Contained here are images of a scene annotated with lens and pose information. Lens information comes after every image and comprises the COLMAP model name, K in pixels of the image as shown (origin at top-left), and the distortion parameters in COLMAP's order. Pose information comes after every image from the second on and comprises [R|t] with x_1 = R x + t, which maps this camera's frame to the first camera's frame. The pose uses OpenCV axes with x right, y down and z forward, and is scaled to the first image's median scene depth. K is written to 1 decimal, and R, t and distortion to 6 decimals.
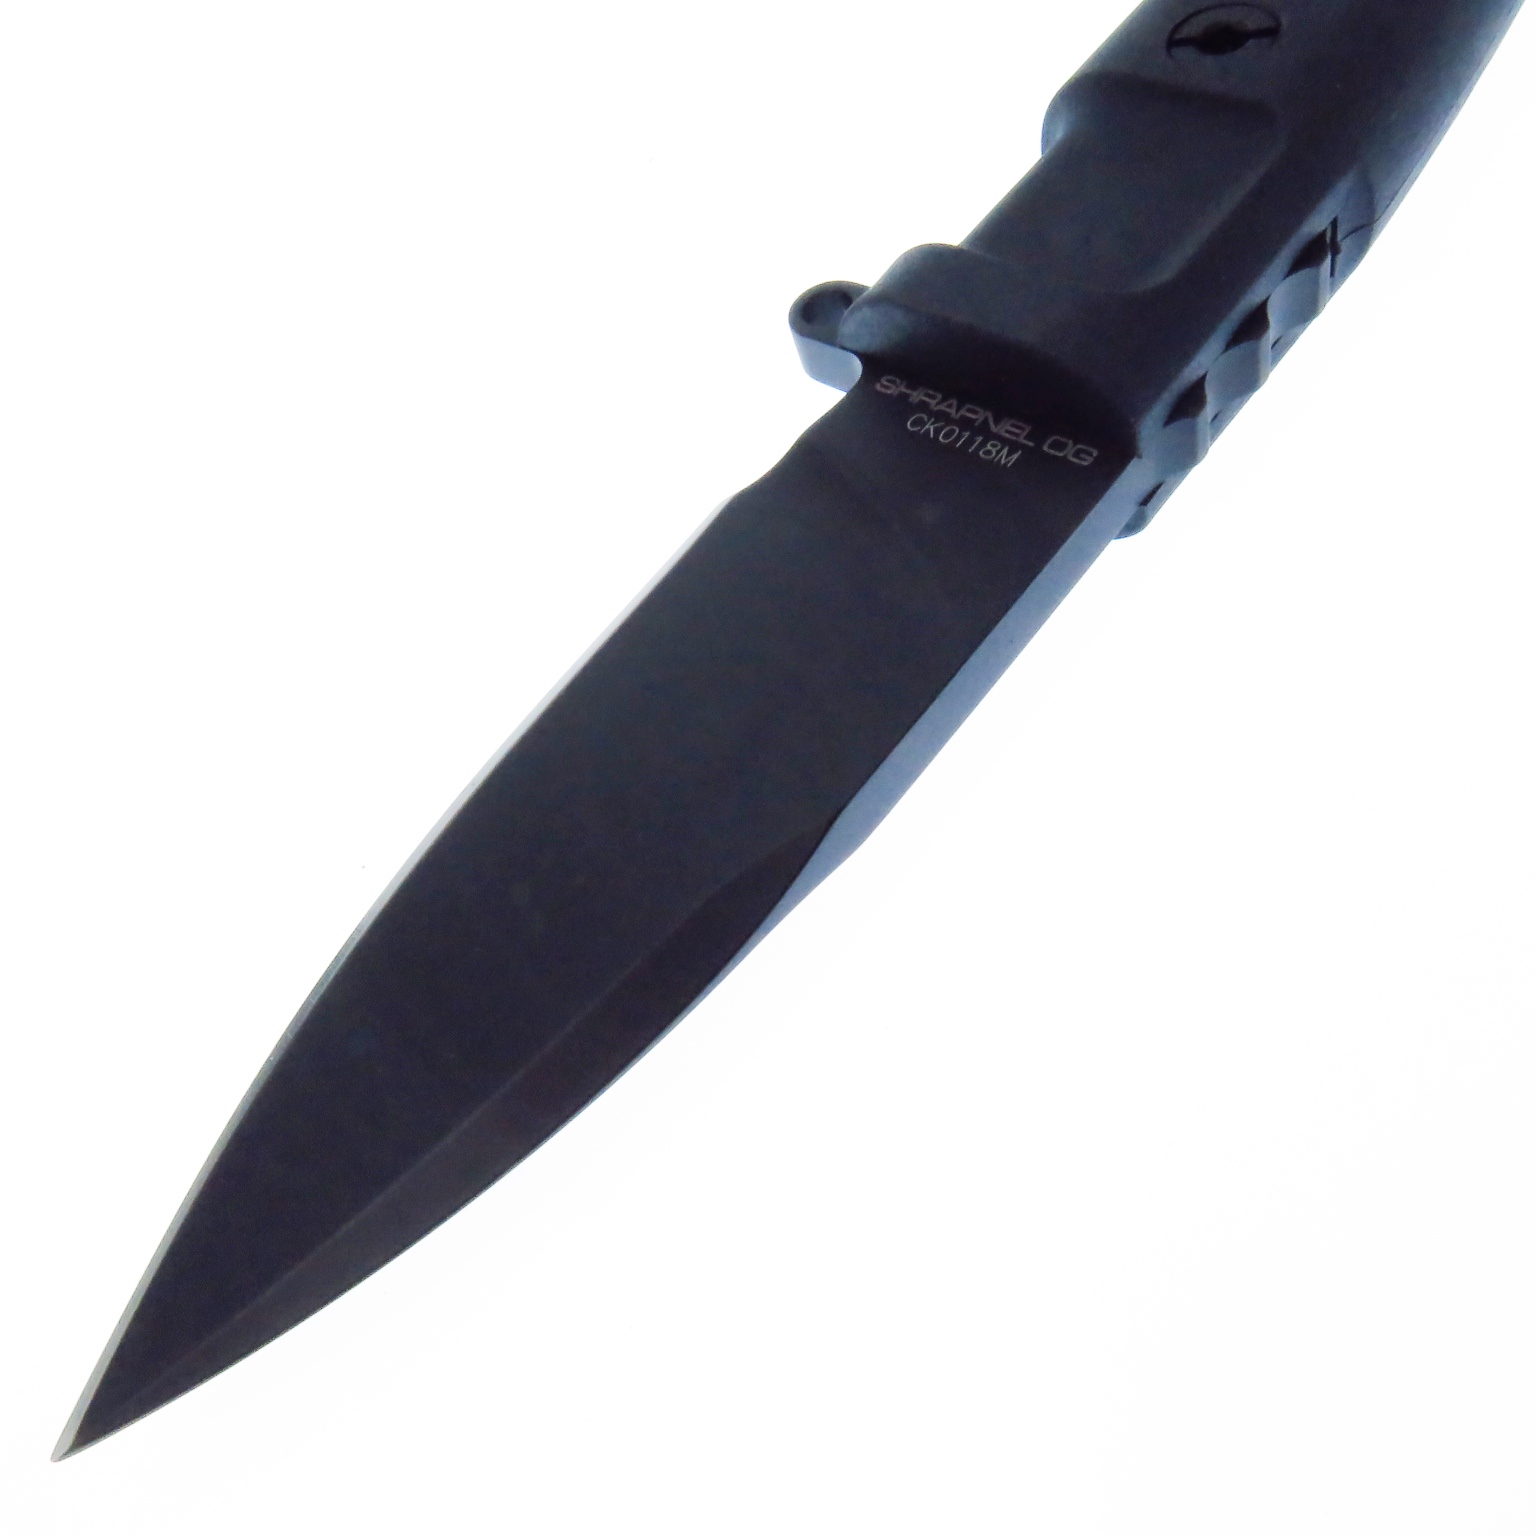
lens RADIAL K [[1400.9, 0, 766.8], [0, 1400.9, 767.7], [0, 0, 1]] dist [-0.002190, -0.003277]
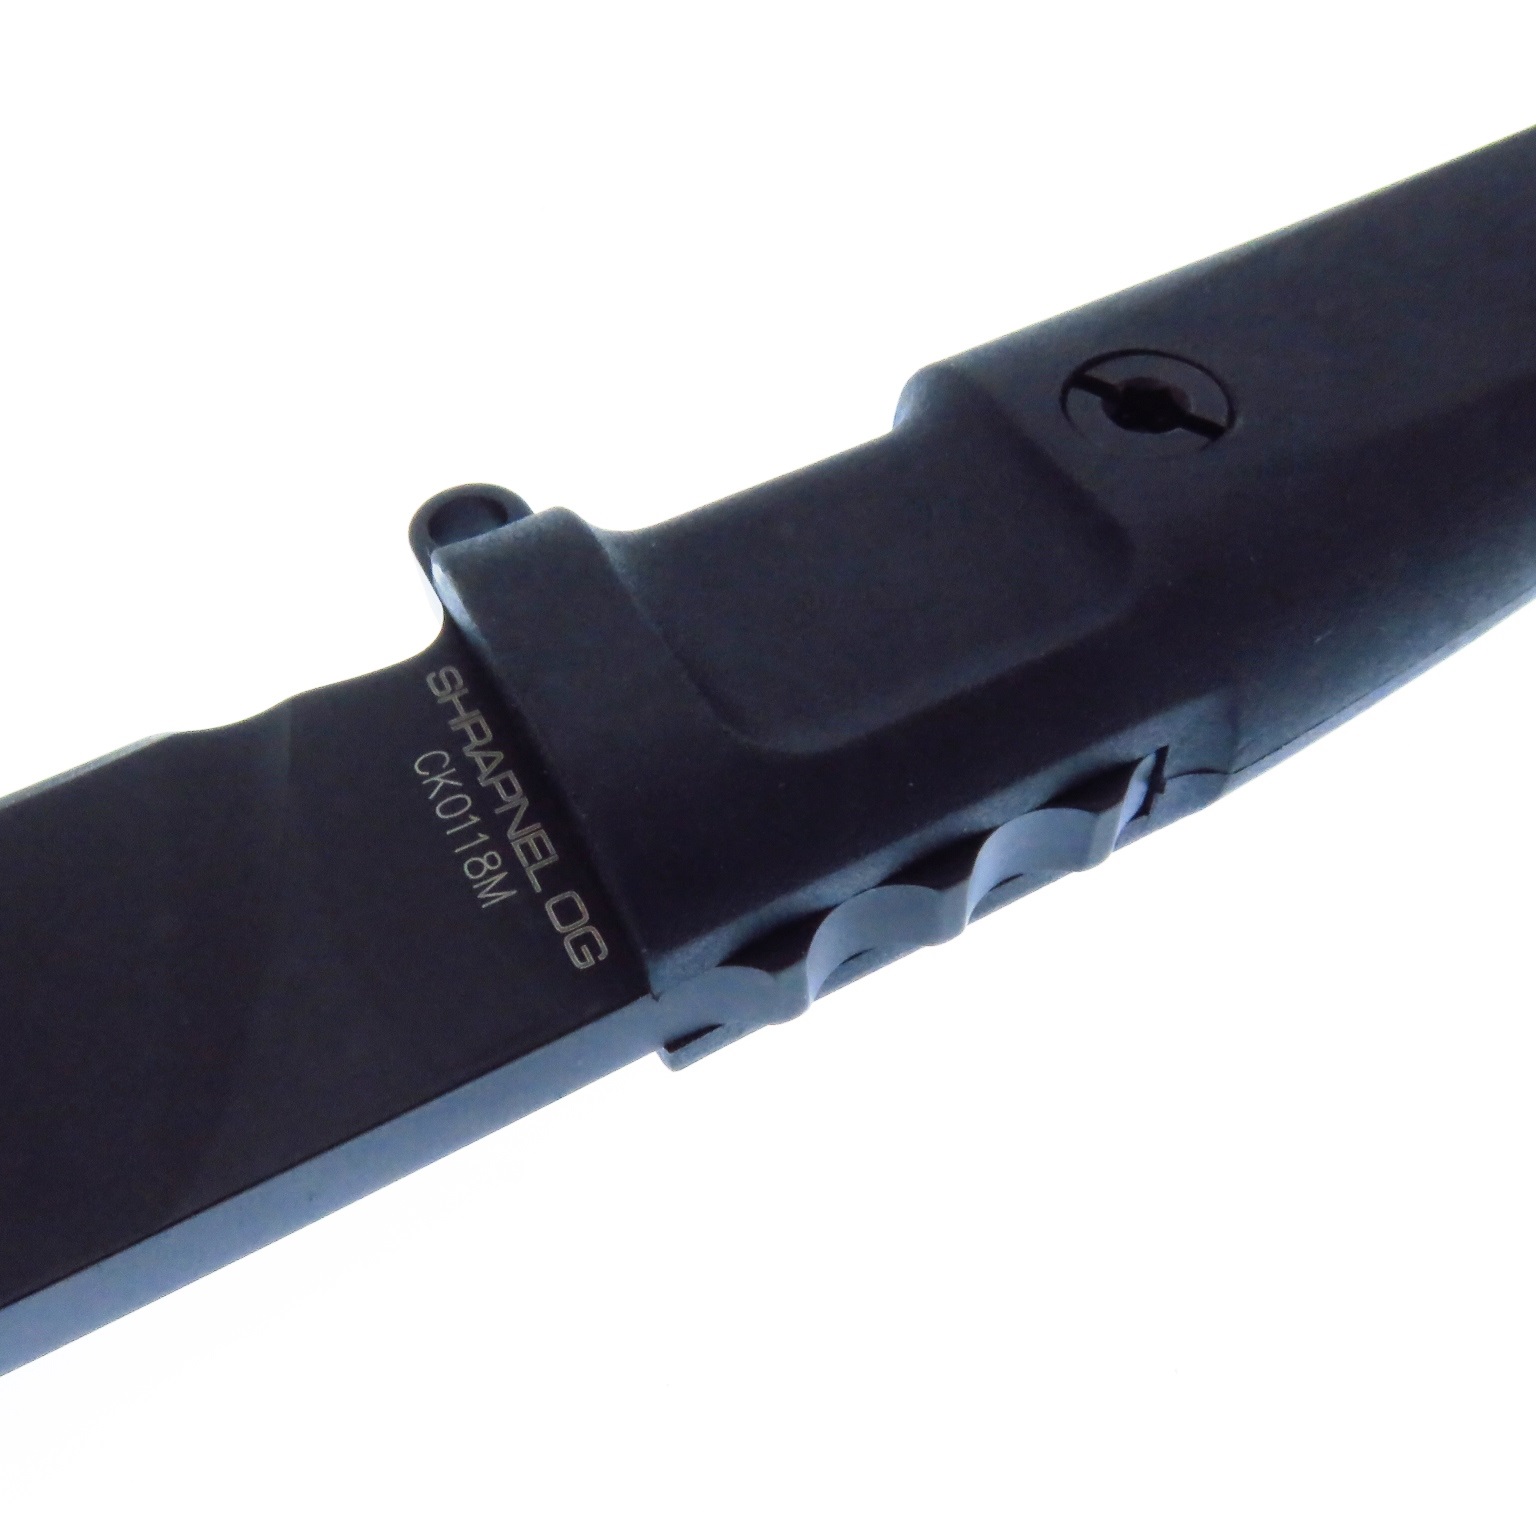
lens RADIAL K [[1400.9, 0, 769.0], [0, 1400.9, 768.7], [0, 0, 1]] dist [-0.002190, -0.003277]
pose [[0.907040, 0.419875, -0.031356, 0.271642], [-0.419937, 0.907540, 0.004899, -0.316084], [0.030514, 0.008724, 0.999496, 0.370809]]
